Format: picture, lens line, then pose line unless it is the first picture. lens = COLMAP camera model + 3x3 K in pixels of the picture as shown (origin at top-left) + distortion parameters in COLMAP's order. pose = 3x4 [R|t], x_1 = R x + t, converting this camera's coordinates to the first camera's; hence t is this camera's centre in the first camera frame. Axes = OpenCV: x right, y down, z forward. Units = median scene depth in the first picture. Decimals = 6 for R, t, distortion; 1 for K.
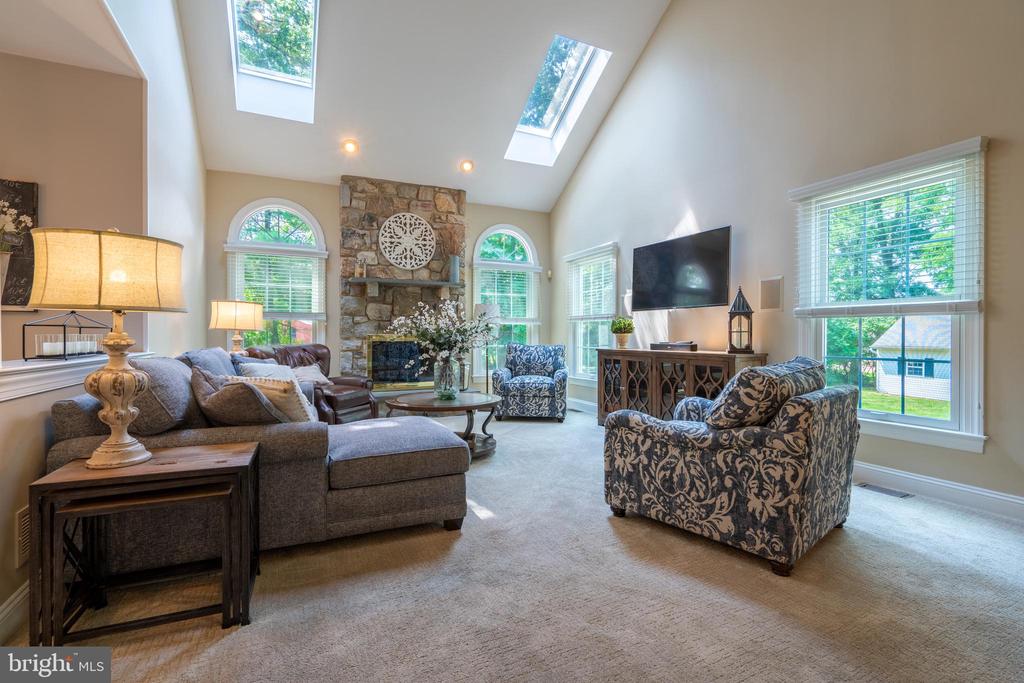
lens RADIAL K [[462.4, 0, 503.6], [0, 462.4, 335.9], [0, 0, 1]] dist [-0.006165, 0.003093]
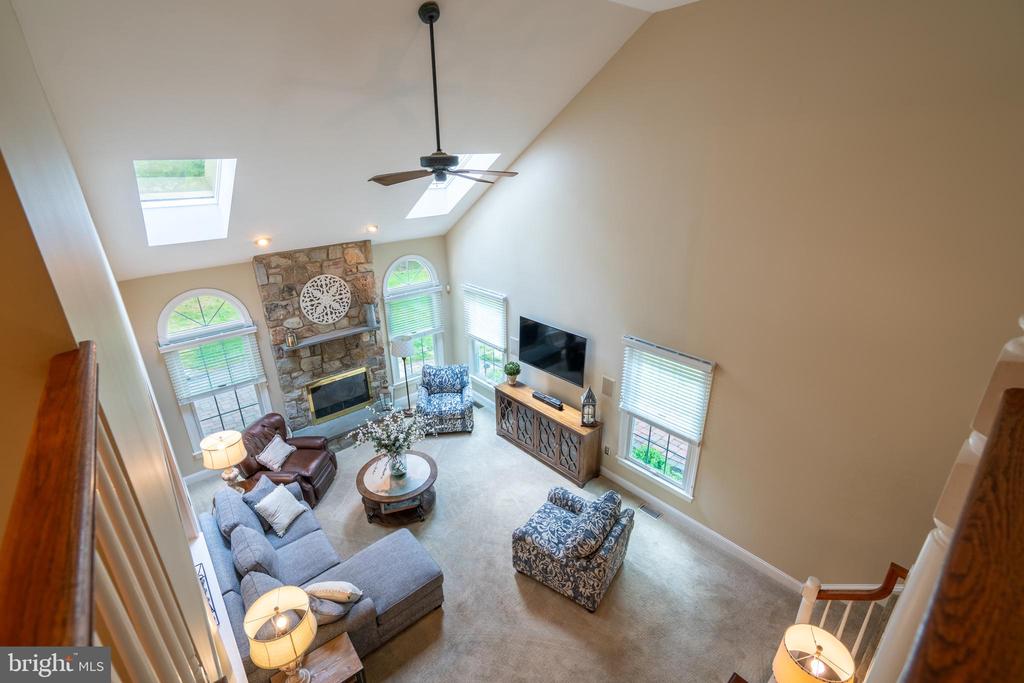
lens RADIAL K [[462.4, 0, 503.3], [0, 462.4, 337.9], [0, 0, 1]] dist [-0.006165, 0.003093]
pose [[0.964498, -0.114717, 0.237872, -0.073327], [0.019174, 0.928767, 0.370169, -0.553294], [-0.263392, -0.352466, 0.897993, -0.163046]]
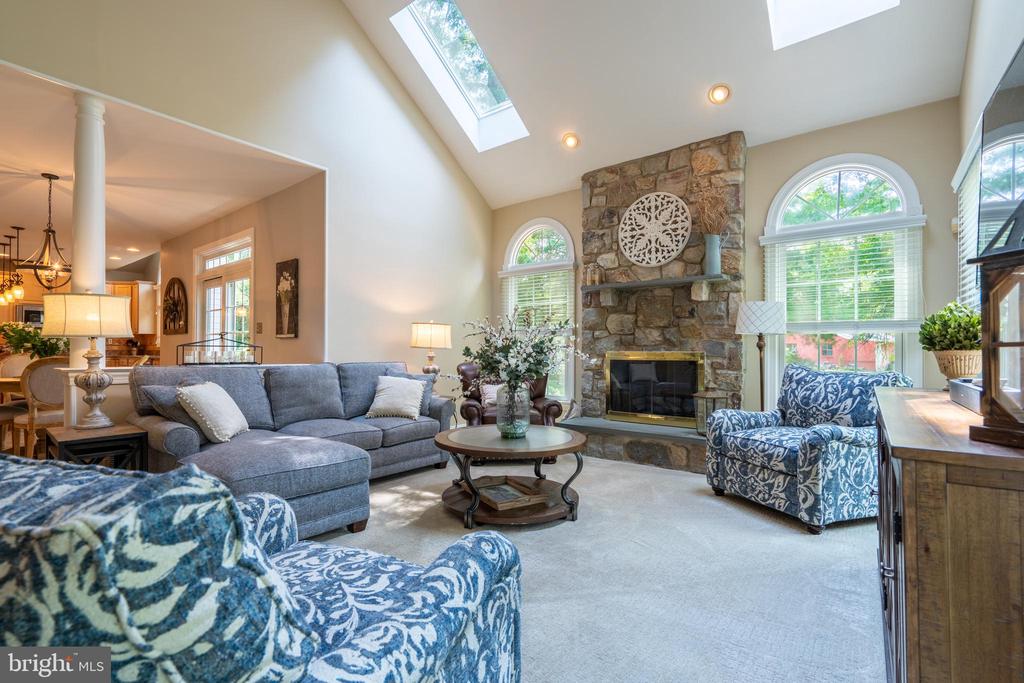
lens RADIAL K [[462.4, 0, 510.4], [0, 462.4, 348.0], [0, 0, 1]] dist [-0.006165, 0.003093]
pose [[0.453049, -0.004104, -0.891476, 0.387801], [-0.005168, 0.999961, -0.007230, -0.001911], [0.891471, 0.007882, 0.453009, 0.465833]]
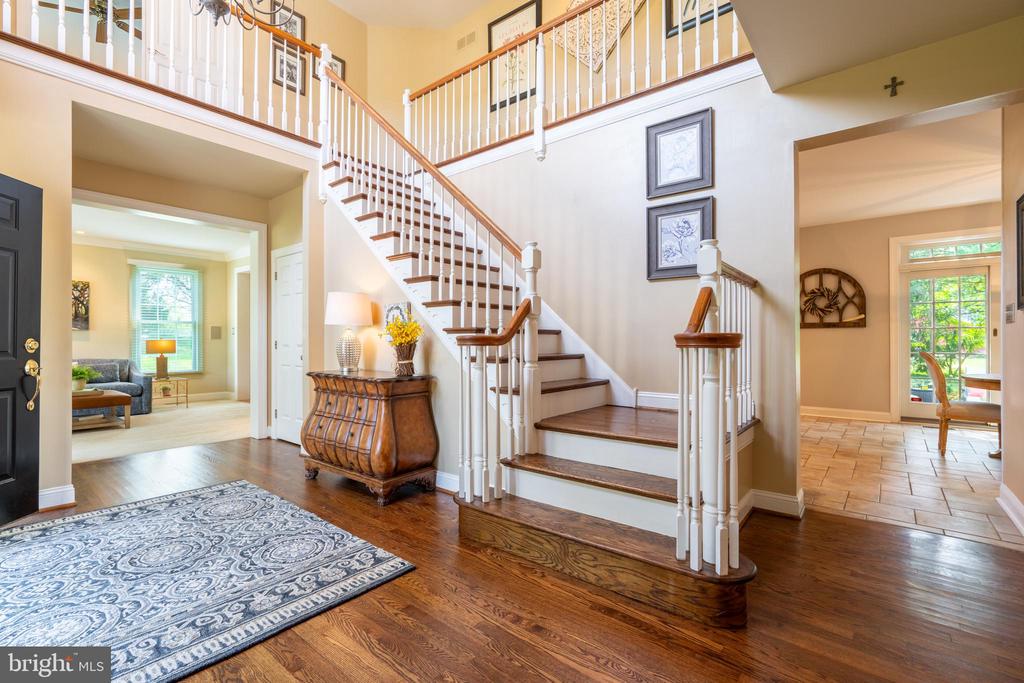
lens RADIAL K [[462.4, 0, 506.5], [0, 462.4, 339.9], [0, 0, 1]] dist [-0.006165, 0.003093]
pose [[0.429967, -0.003766, -0.902837, -0.387943], [0.002394, 0.999993, -0.003031, -0.012684], [0.902841, -0.000858, 0.429973, -0.958086]]
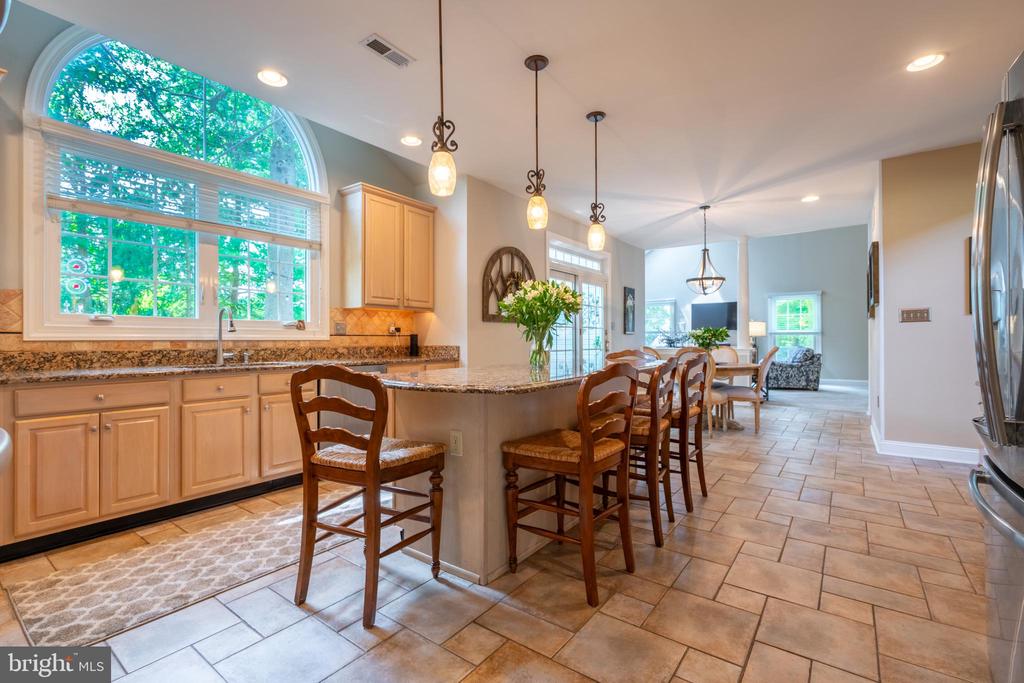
lens RADIAL K [[462.4, 0, 513.8], [0, 462.4, 339.4], [0, 0, 1]] dist [-0.006165, 0.003093]
pose [[0.874282, -0.004158, 0.485400, -1.507733], [0.005831, 0.999981, -0.001937, -0.007629], [-0.485383, 0.004523, 0.874290, -0.560558]]
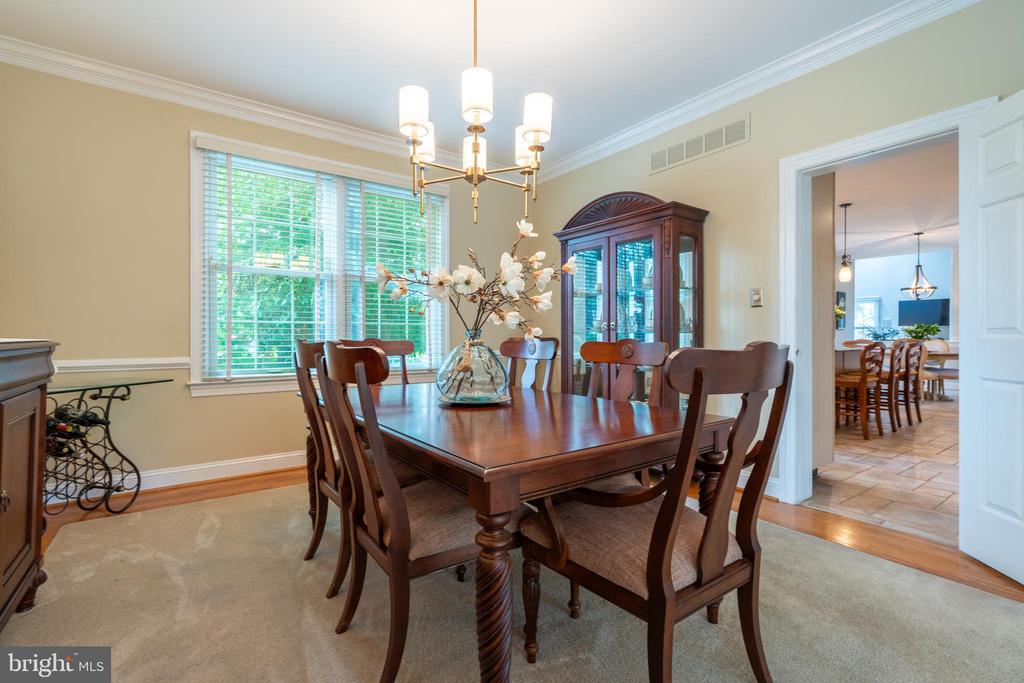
lens RADIAL K [[462.4, 0, 510.0], [0, 462.4, 338.9], [0, 0, 1]] dist [-0.006165, 0.003093]
pose [[0.982726, -0.004726, 0.185008, -2.041353], [0.003989, 0.999983, 0.004356, -0.001484], [-0.185026, -0.003542, 0.982727, -0.960955]]
